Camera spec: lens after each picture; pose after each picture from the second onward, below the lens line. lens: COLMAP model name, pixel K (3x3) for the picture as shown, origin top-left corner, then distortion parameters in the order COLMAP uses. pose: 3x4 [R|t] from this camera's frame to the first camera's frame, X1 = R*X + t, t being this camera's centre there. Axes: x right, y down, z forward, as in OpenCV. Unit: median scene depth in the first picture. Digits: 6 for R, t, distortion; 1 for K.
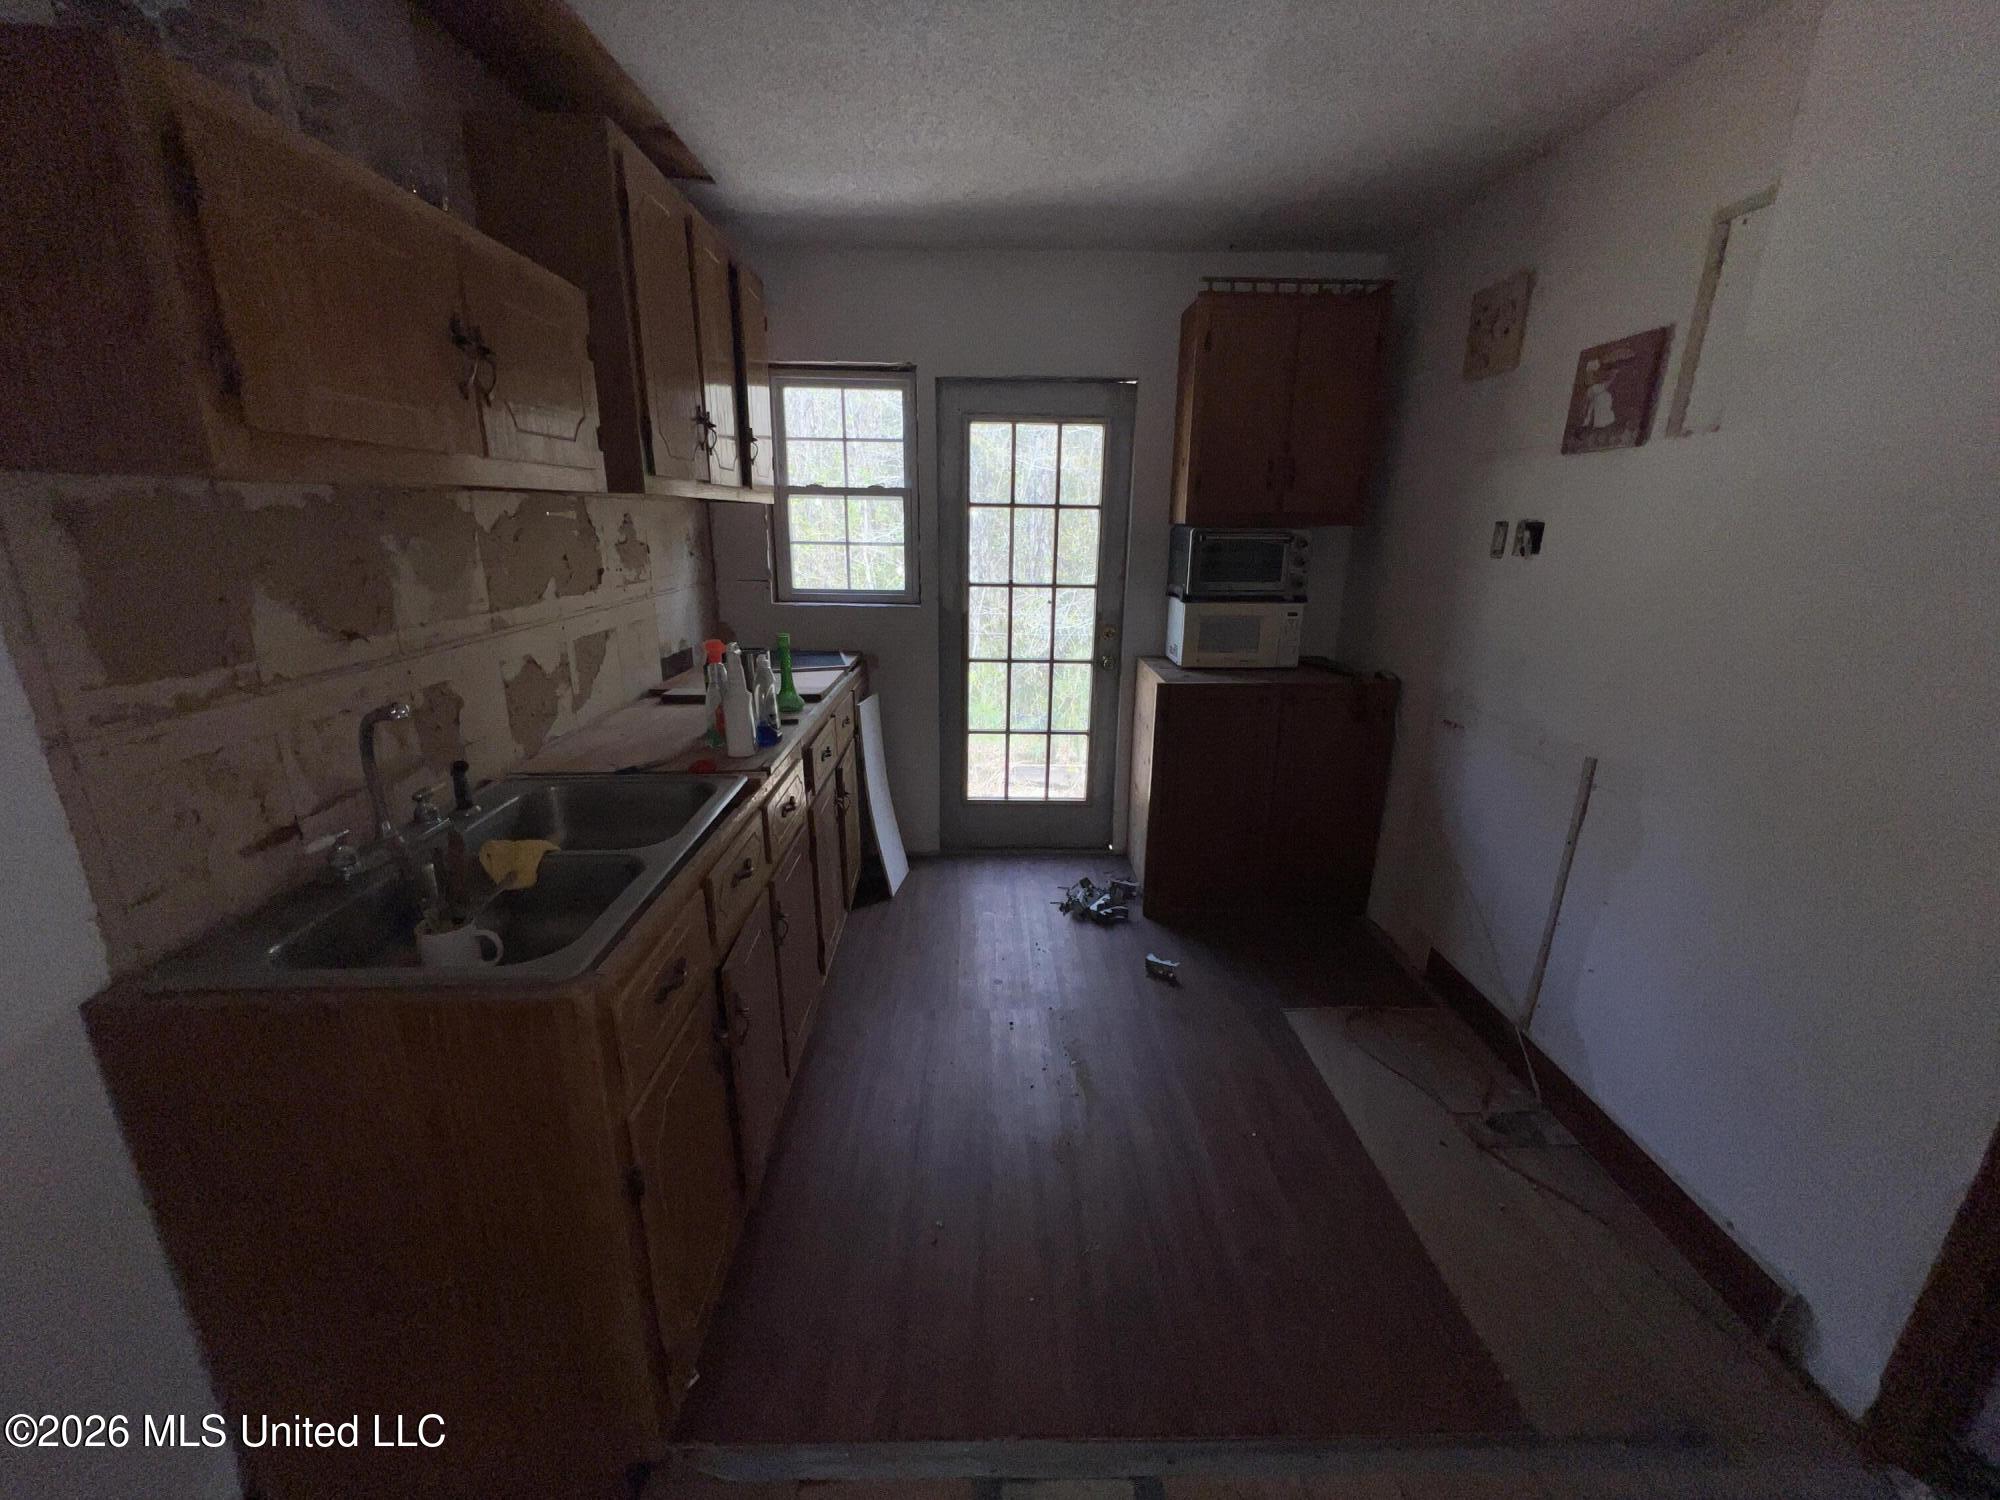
lens RADIAL K [[799.7, 0, 999.6], [0, 799.7, 747.4], [0, 0, 1]] dist [-0.002855, 0.000573]
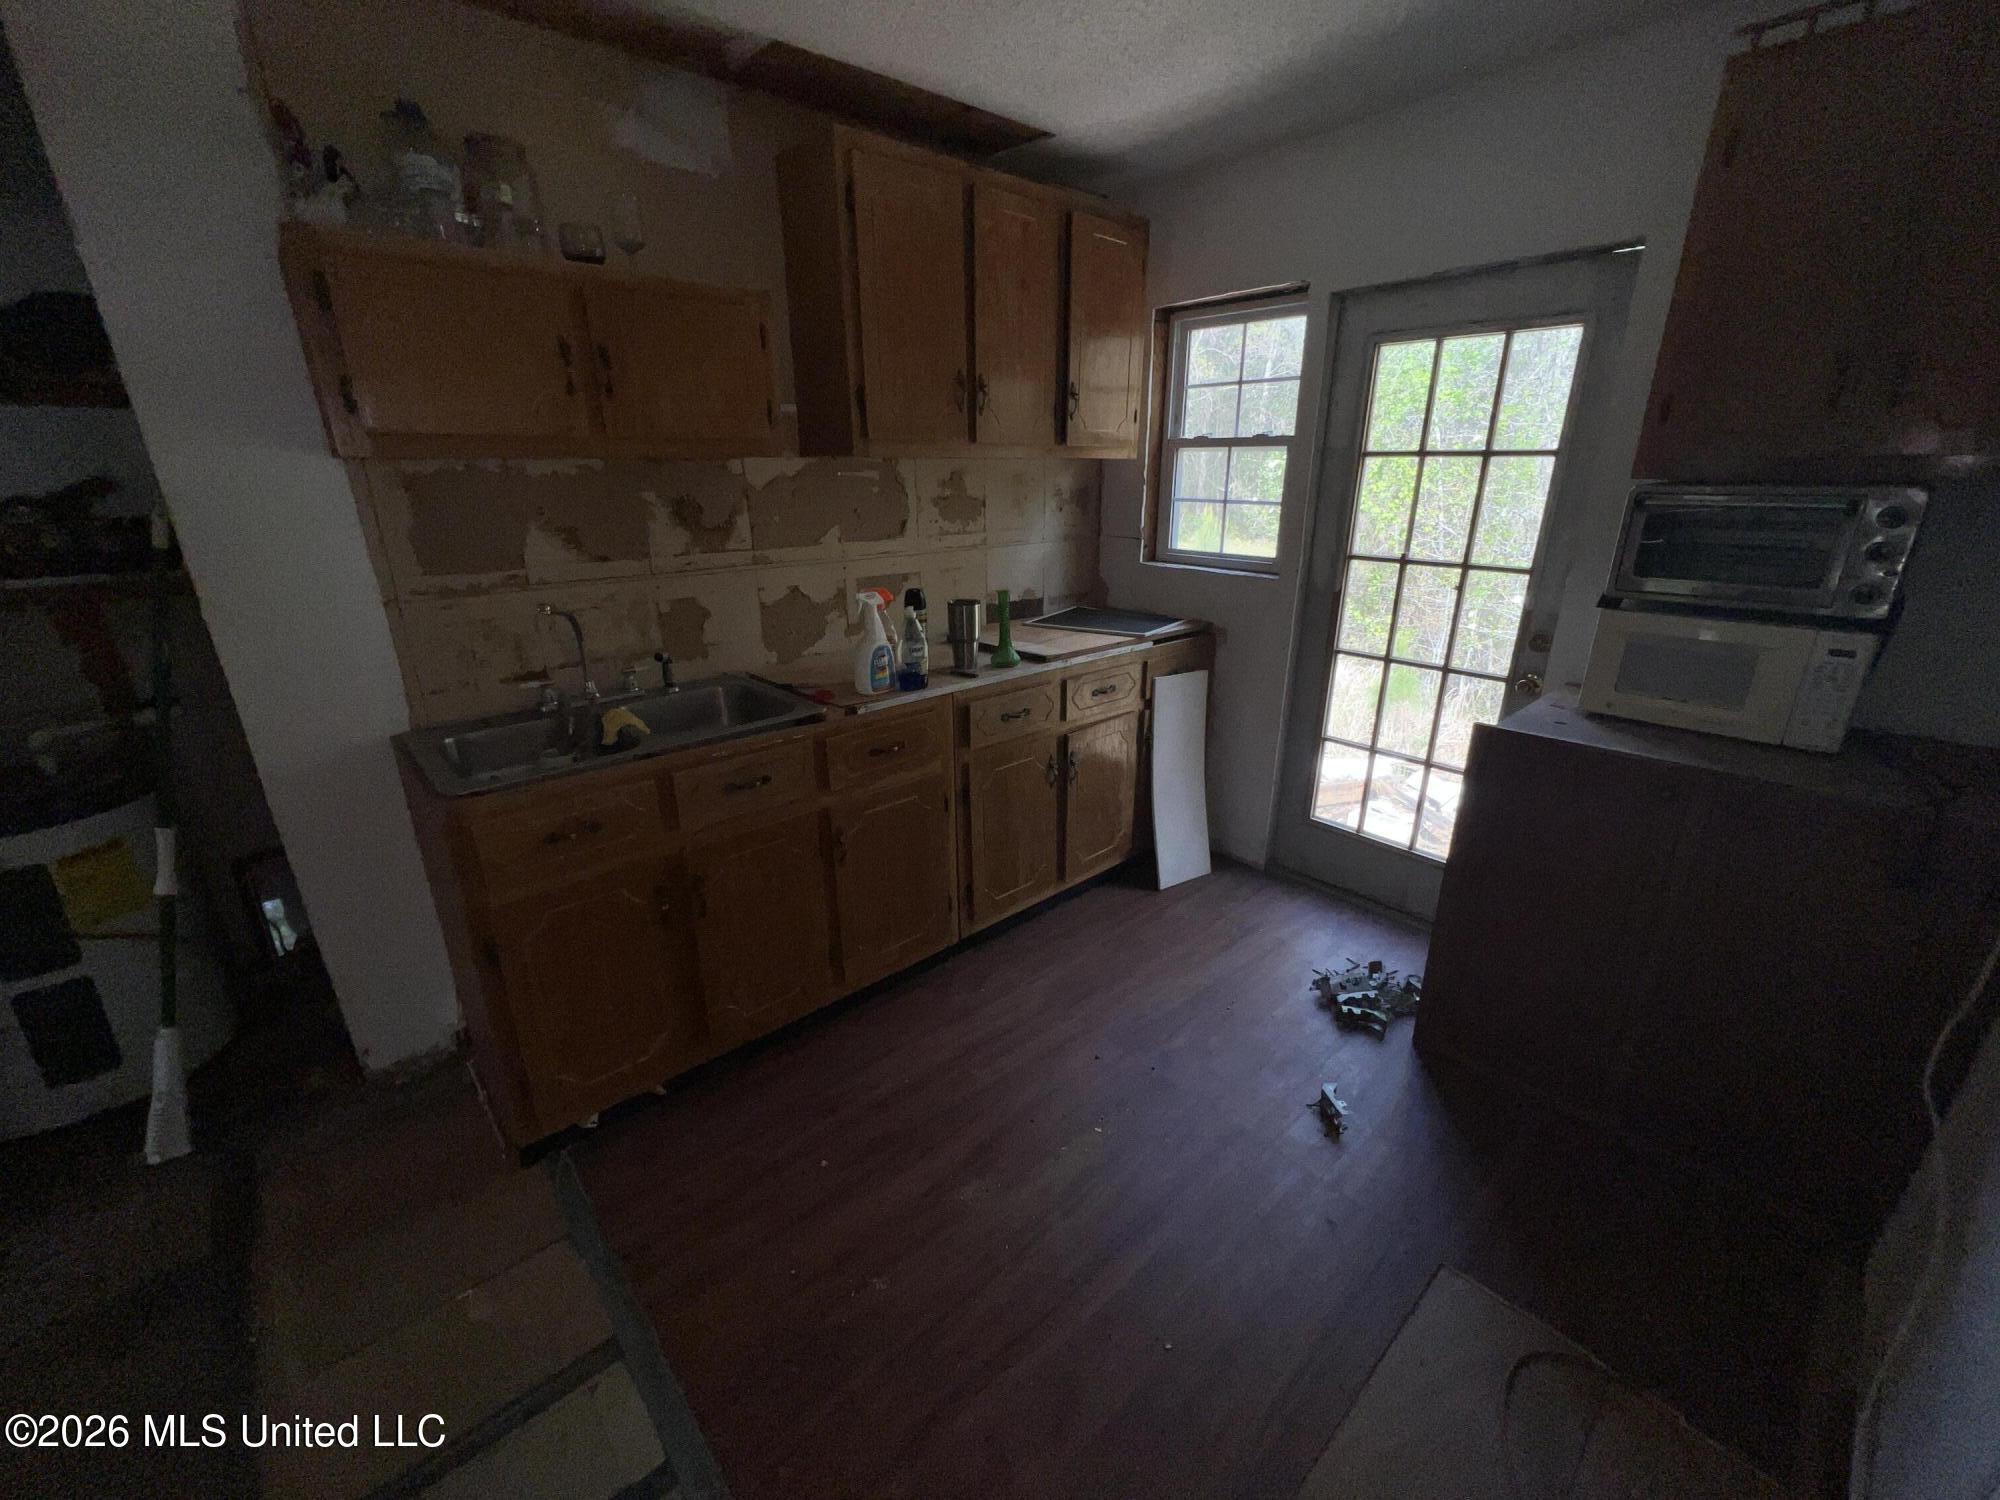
lens RADIAL K [[799.7, 0, 999.9], [0, 799.7, 747.6], [0, 0, 1]] dist [-0.002855, 0.000573]
pose [[0.651951, 0.238584, -0.719748, 0.374814], [-0.198072, 0.969837, 0.142069, -0.067746], [0.731934, 0.049940, 0.679543, 0.230313]]
